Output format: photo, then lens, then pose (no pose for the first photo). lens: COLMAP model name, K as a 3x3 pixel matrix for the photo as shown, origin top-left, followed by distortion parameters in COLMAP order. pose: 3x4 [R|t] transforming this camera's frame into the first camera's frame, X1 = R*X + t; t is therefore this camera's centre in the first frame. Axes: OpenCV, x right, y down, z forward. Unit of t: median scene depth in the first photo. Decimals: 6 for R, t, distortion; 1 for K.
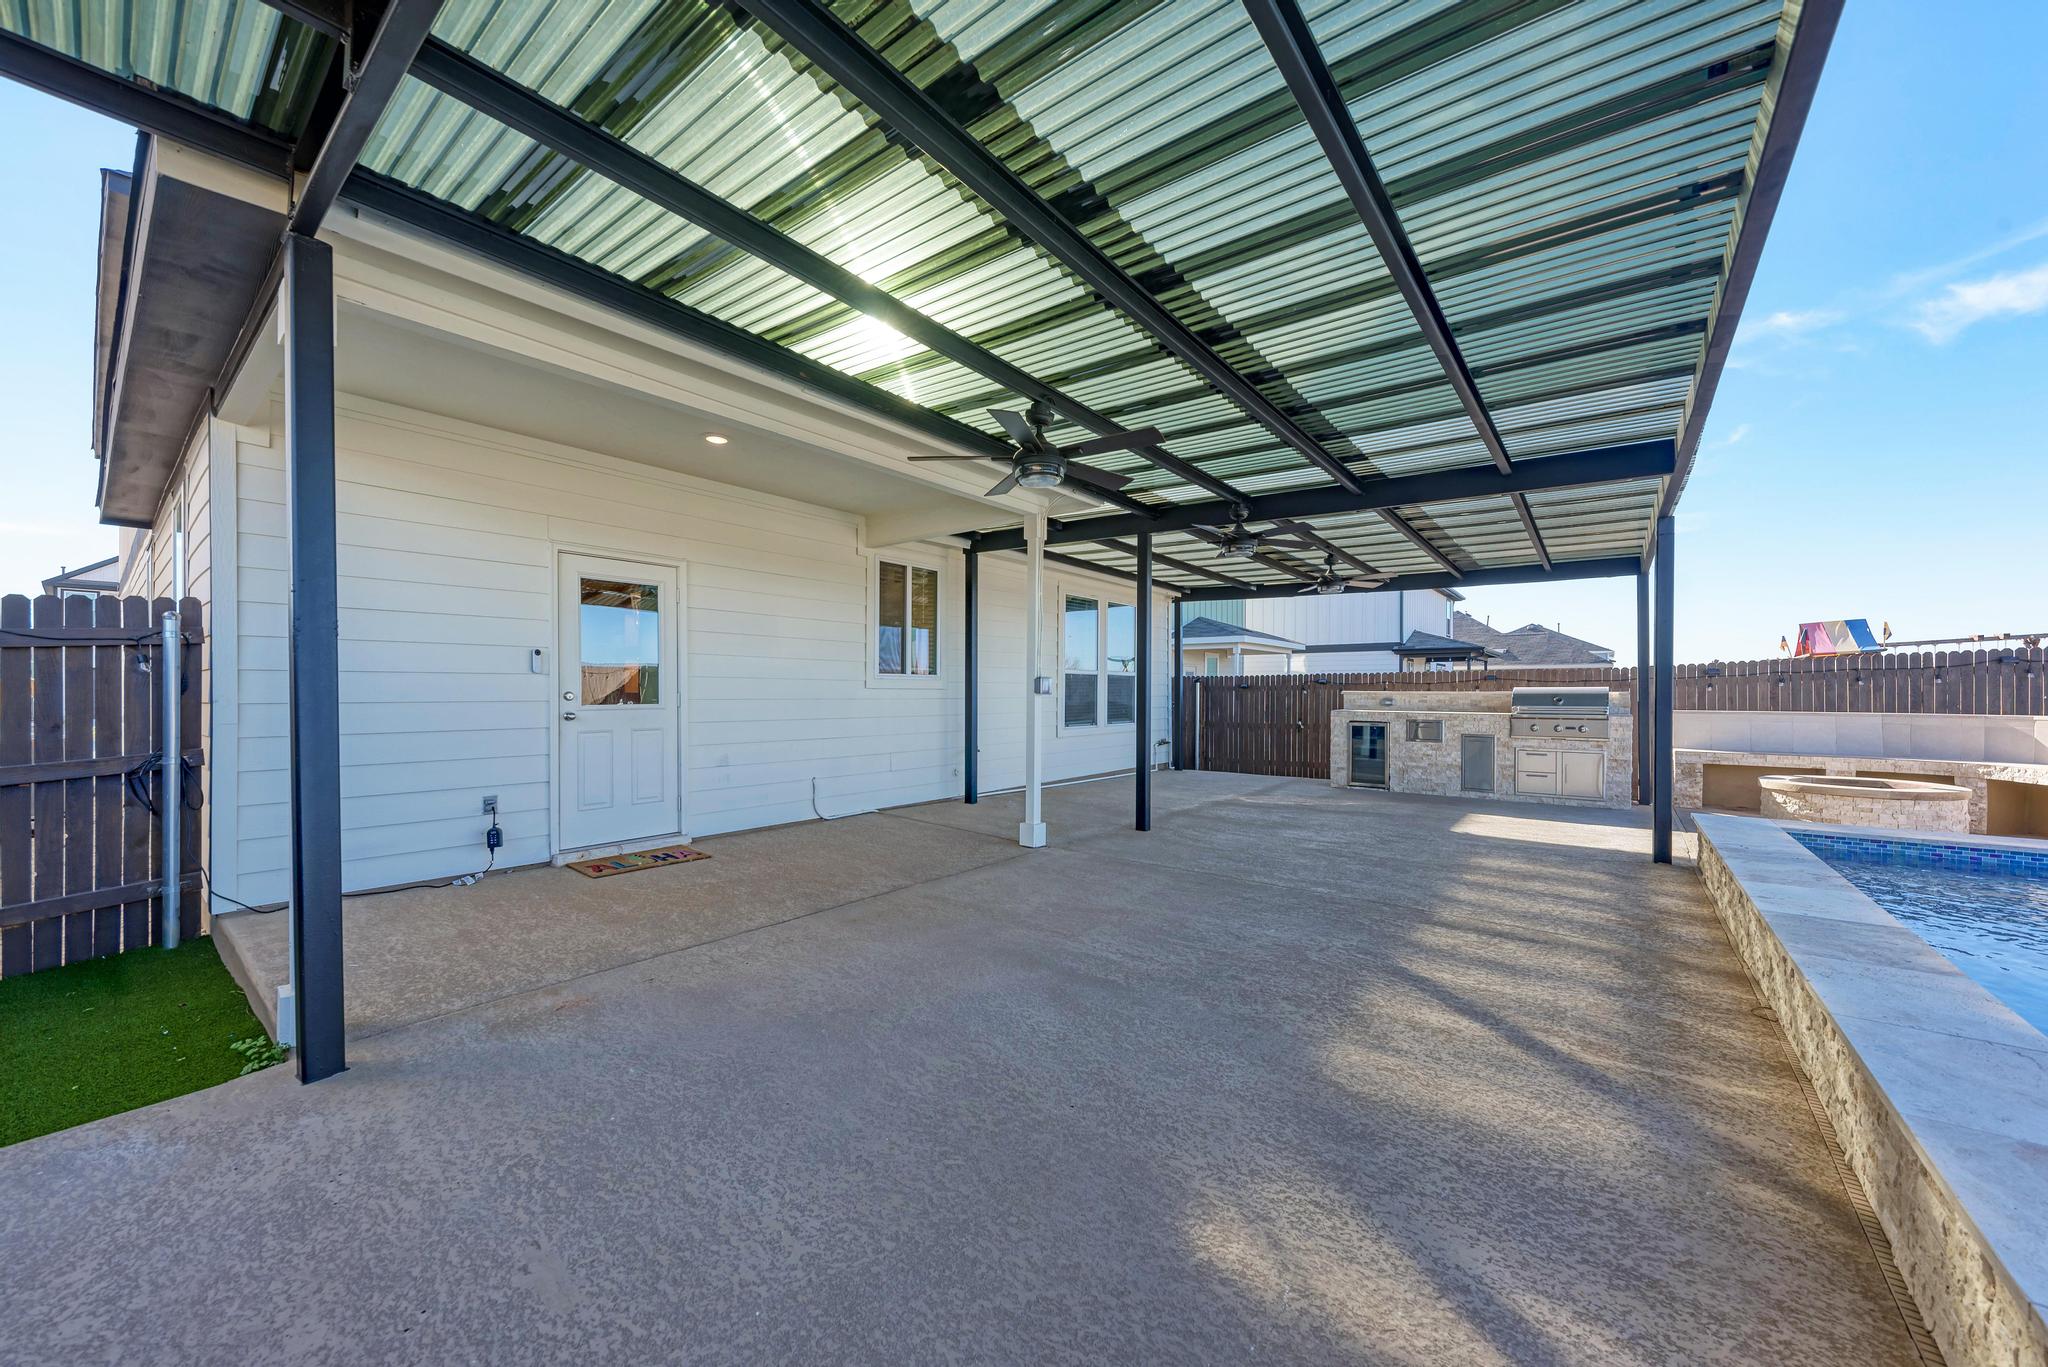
lens RADIAL K [[740.1, 0, 1024.0], [0, 740.1, 683.5], [0, 0, 1]] dist [-0.001033, -0.000064]
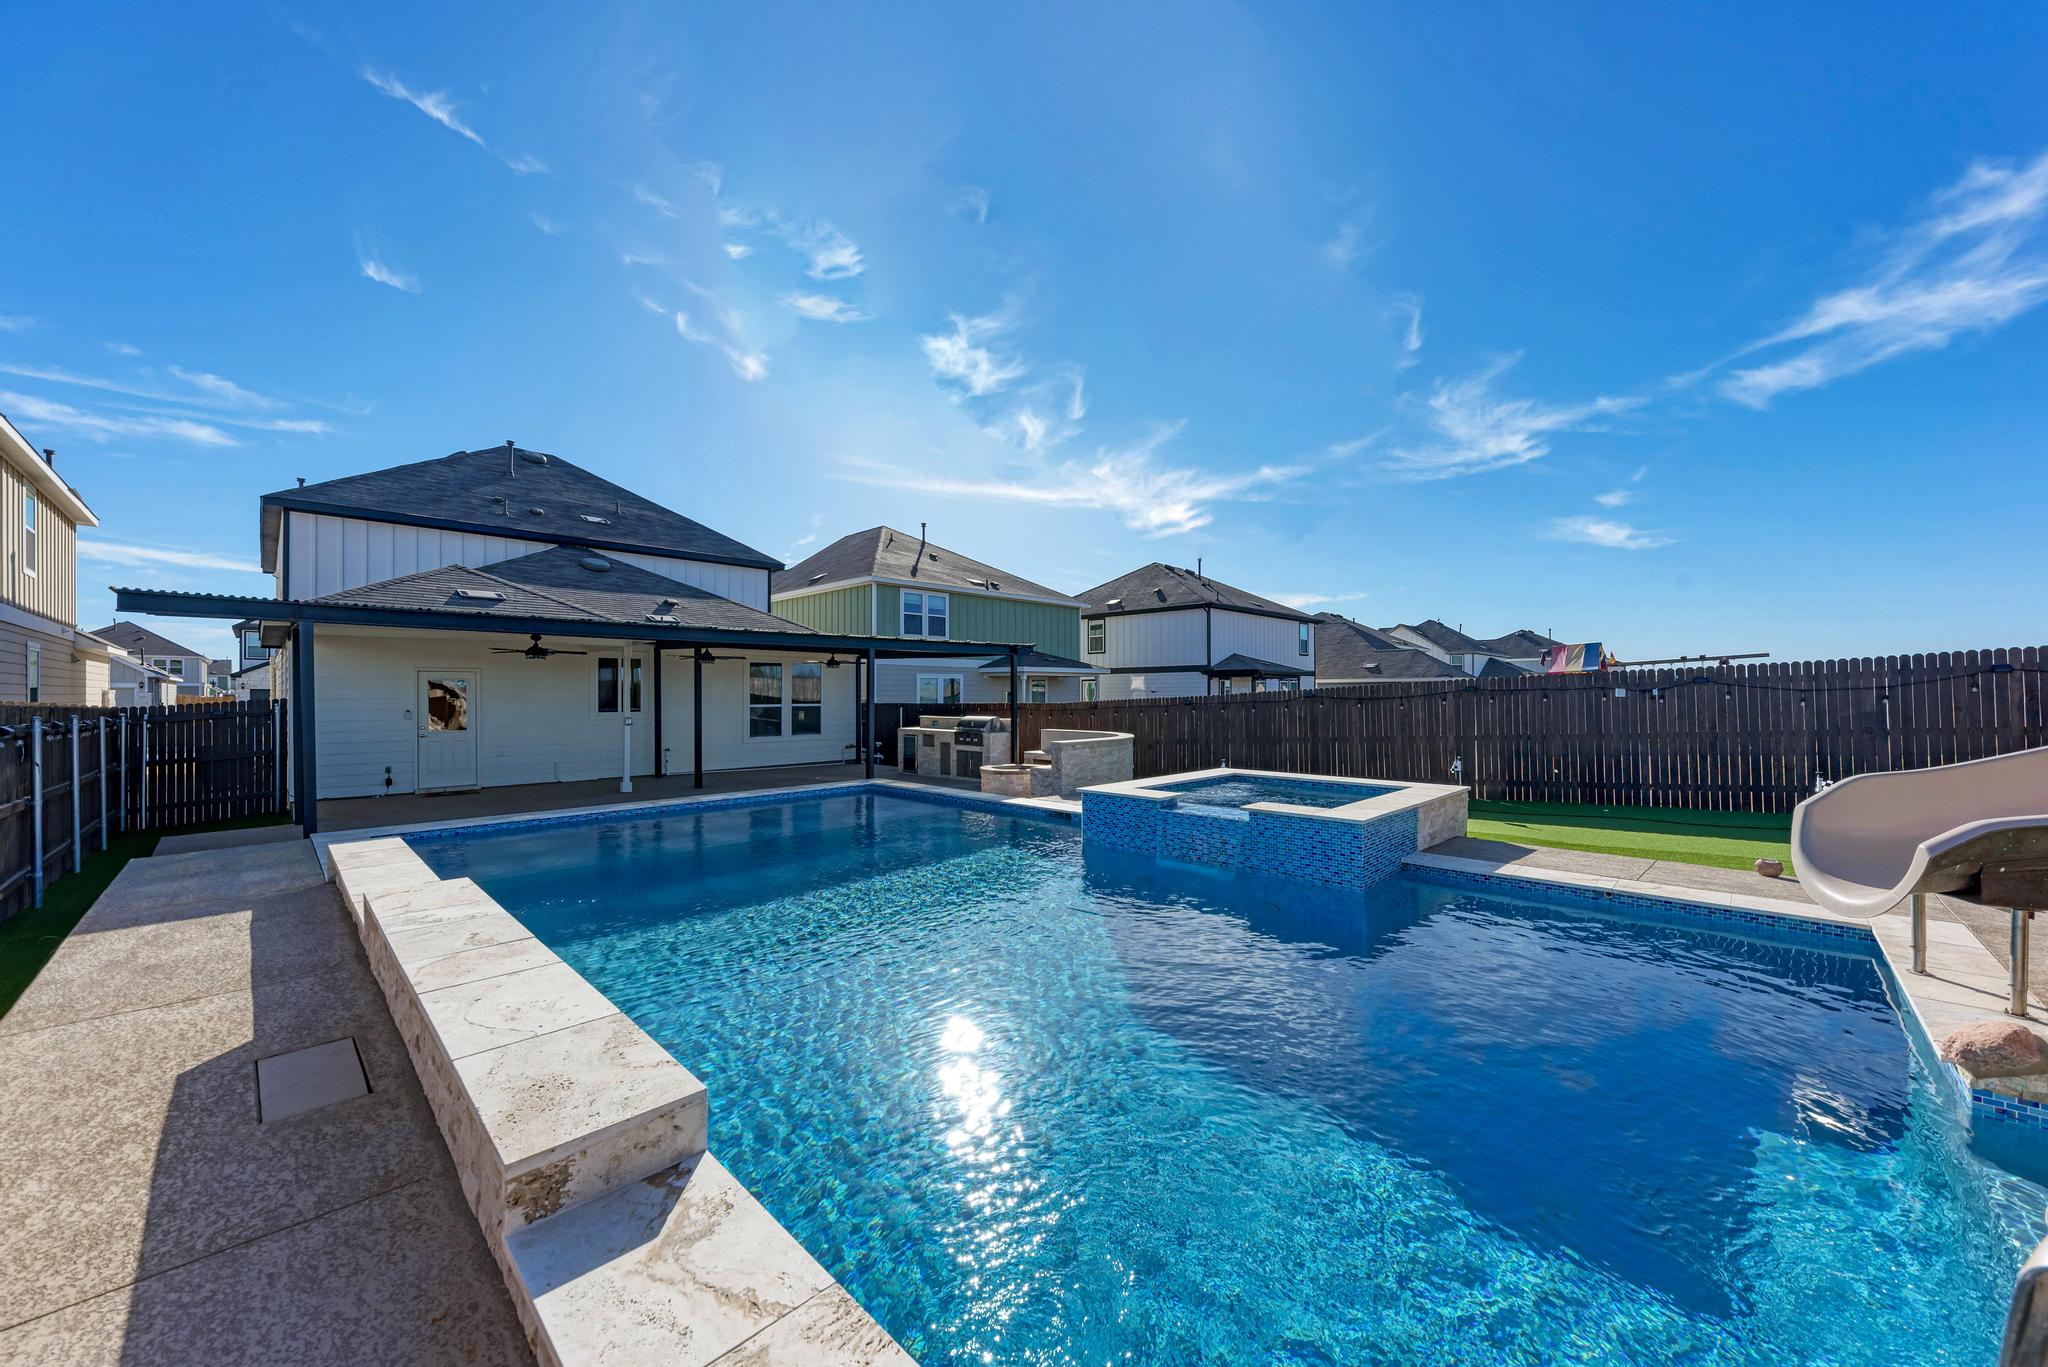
lens RADIAL K [[756.4, 0, 1024.0], [0, 756.4, 683.5], [0, 0, 1]] dist [-0.000206, -0.000060]
pose [[0.994127, -0.008099, -0.107919, 0.937564], [0.007524, 0.999955, -0.005737, -0.057237], [0.107960, 0.004891, 0.994143, -0.739456]]
